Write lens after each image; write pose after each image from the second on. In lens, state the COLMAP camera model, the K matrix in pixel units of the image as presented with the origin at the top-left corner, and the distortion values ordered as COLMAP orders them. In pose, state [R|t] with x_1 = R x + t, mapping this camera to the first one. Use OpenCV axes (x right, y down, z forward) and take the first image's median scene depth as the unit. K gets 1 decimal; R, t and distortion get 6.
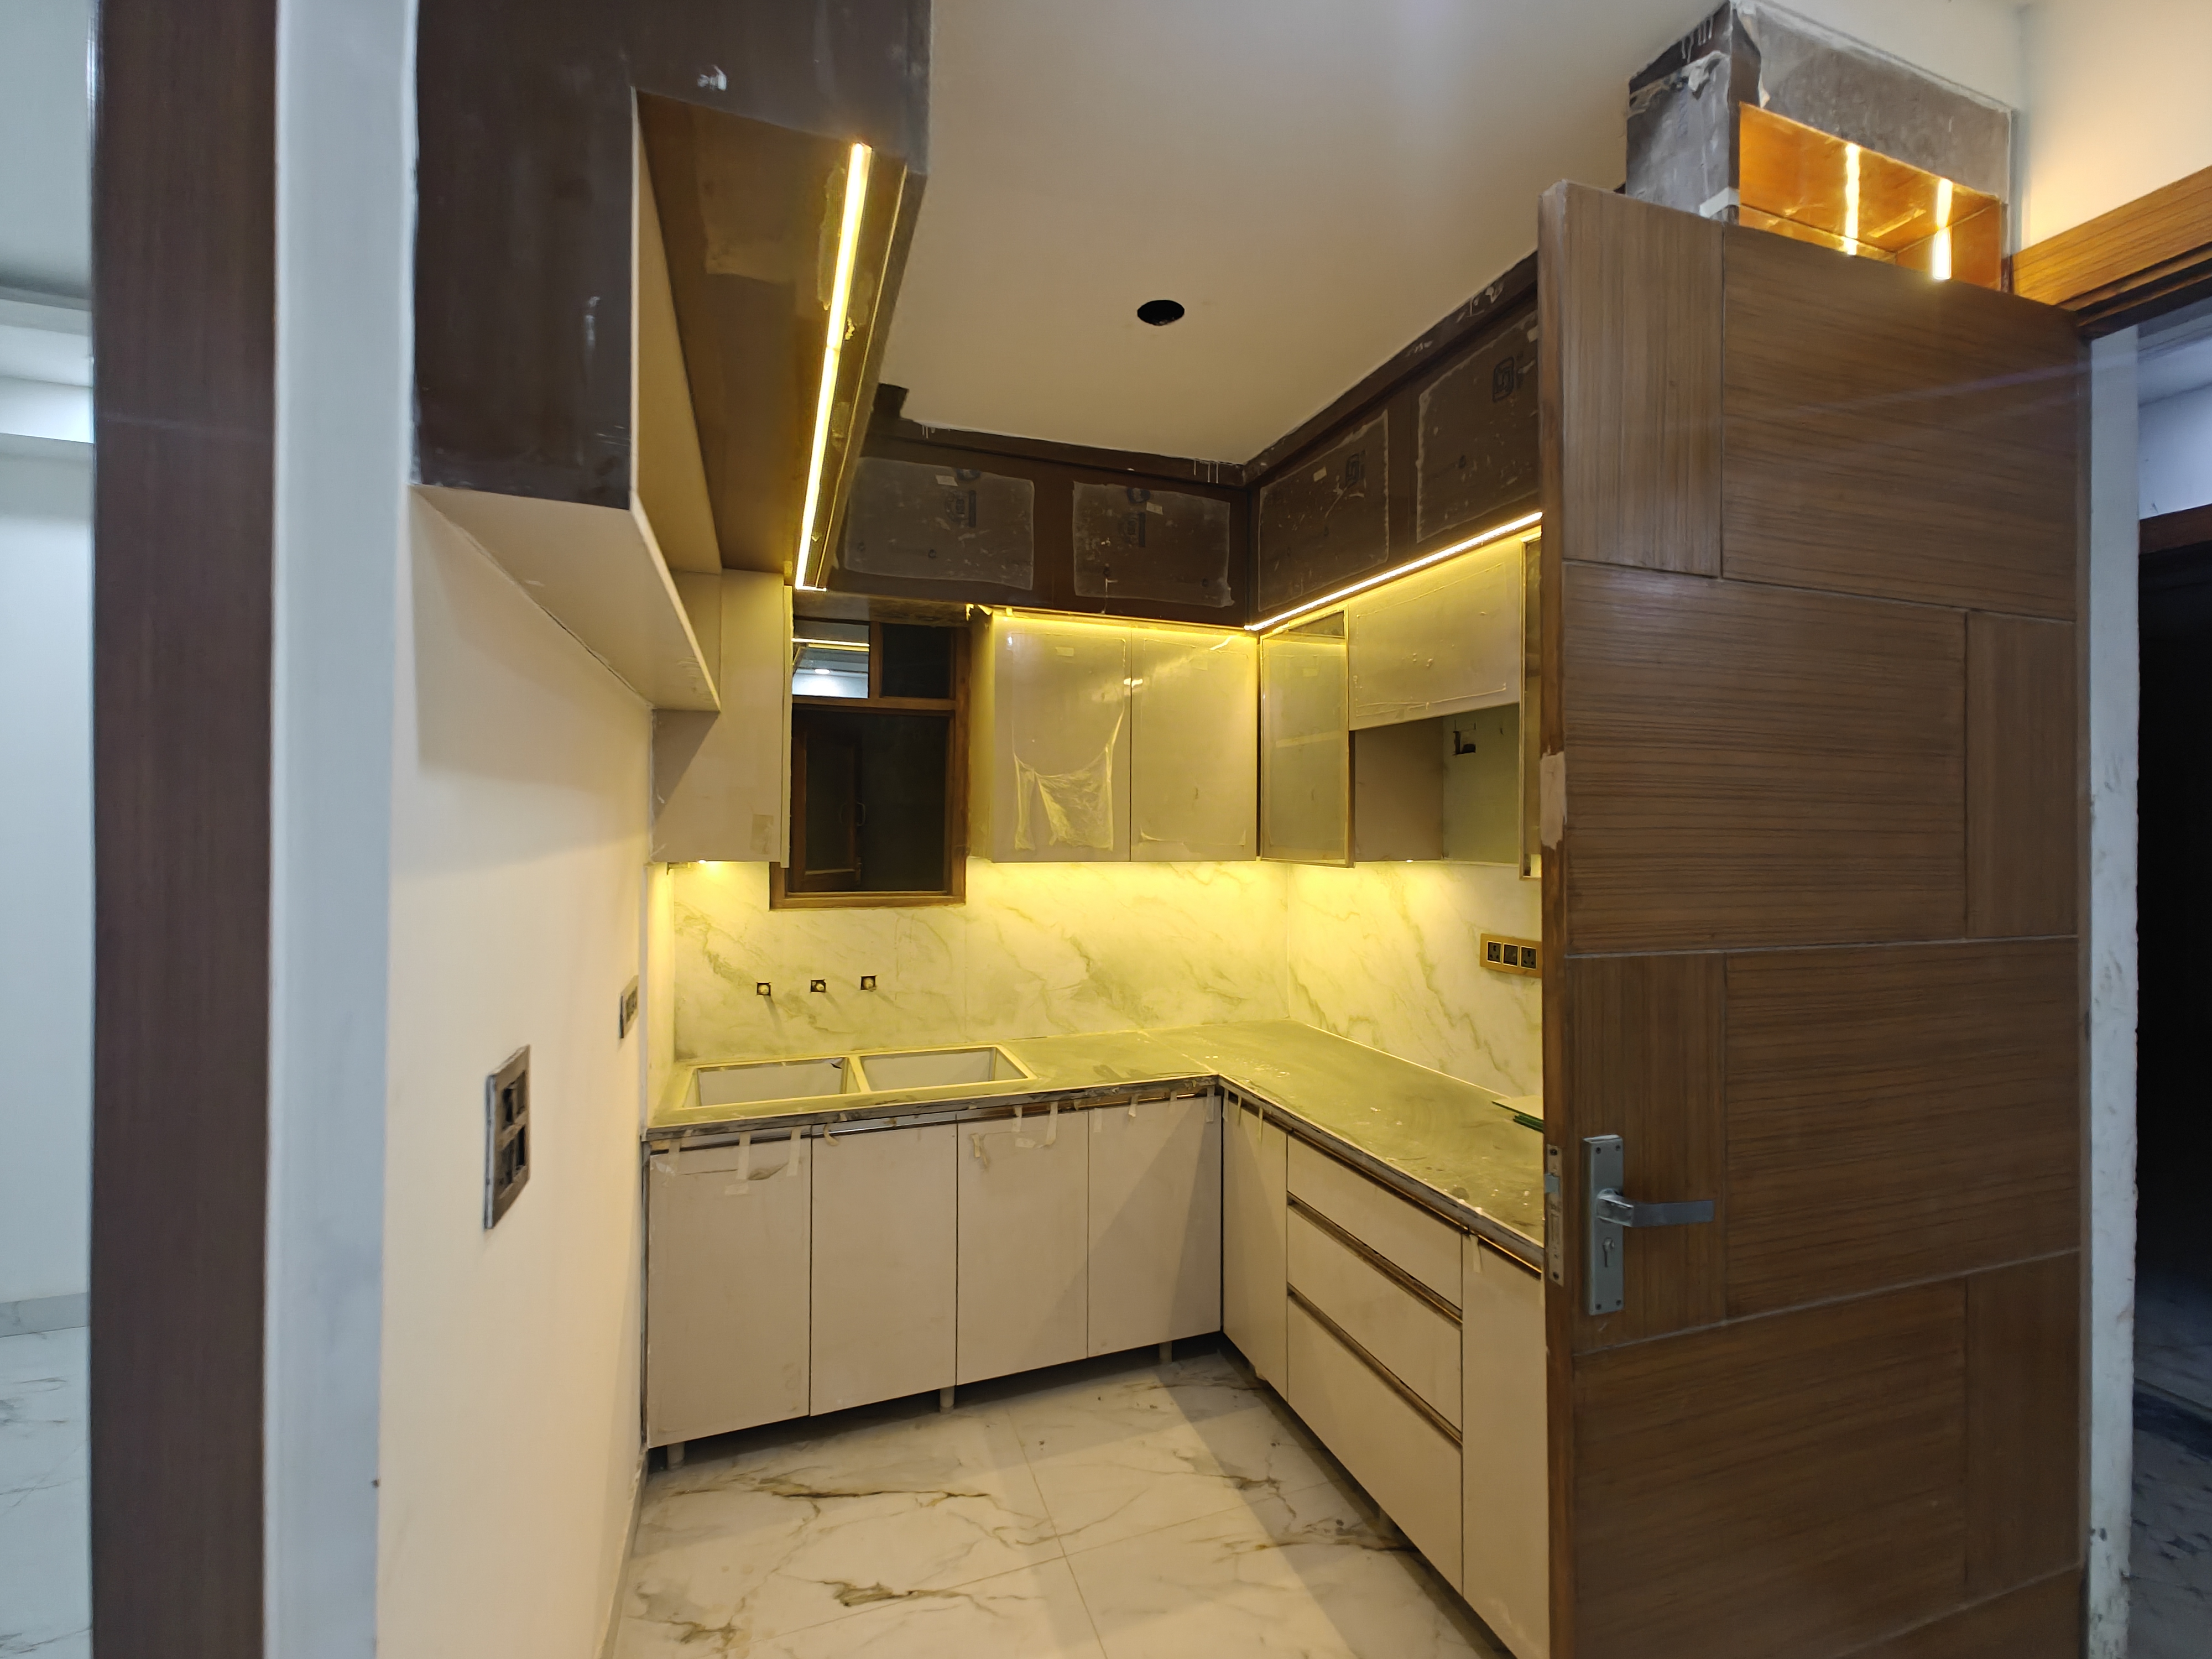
lens RADIAL K [[922.5, 0, 1100.2], [0, 922.5, 825.5], [0, 0, 1]] dist [0.013324, -0.000198]
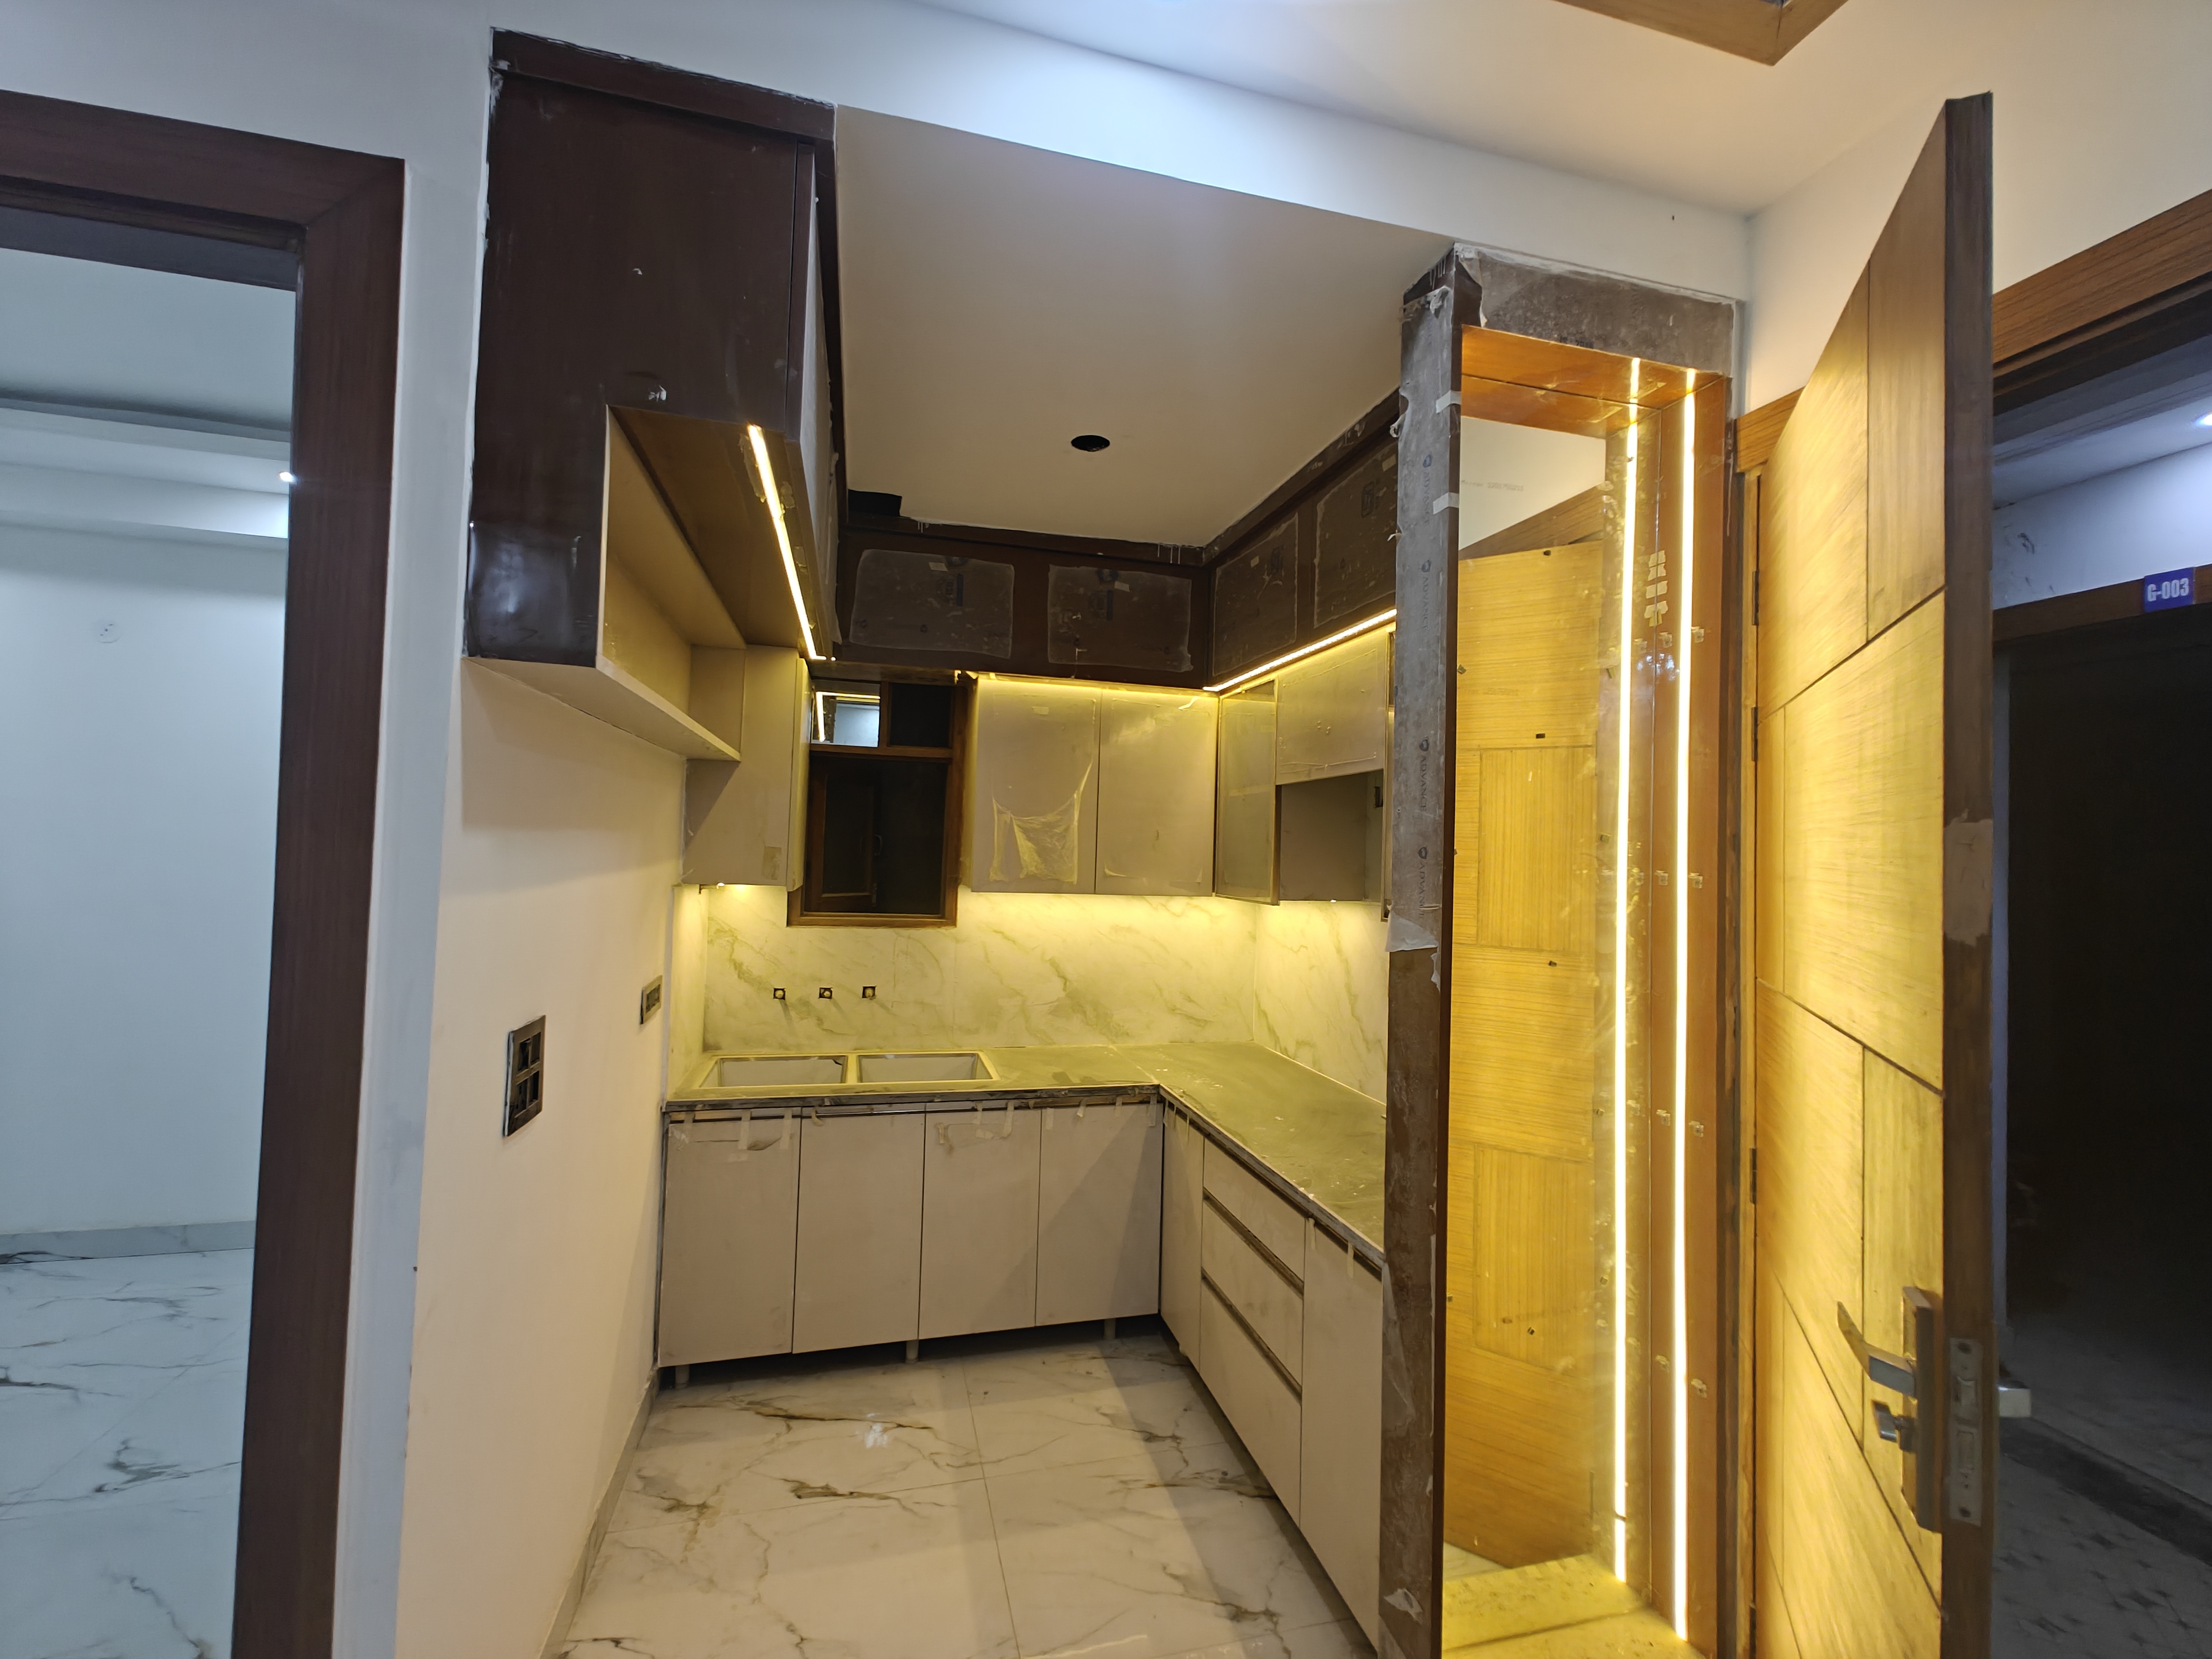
lens RADIAL K [[934.9, 0, 1106.0], [0, 934.9, 829.5], [0, 0, 1]] dist [0.011862, 0.009663]
pose [[0.995597, 0.023039, -0.090863, 0.169765], [-0.025171, 0.999433, -0.022378, -0.016942], [0.090296, 0.024567, 0.995612, -0.168768]]
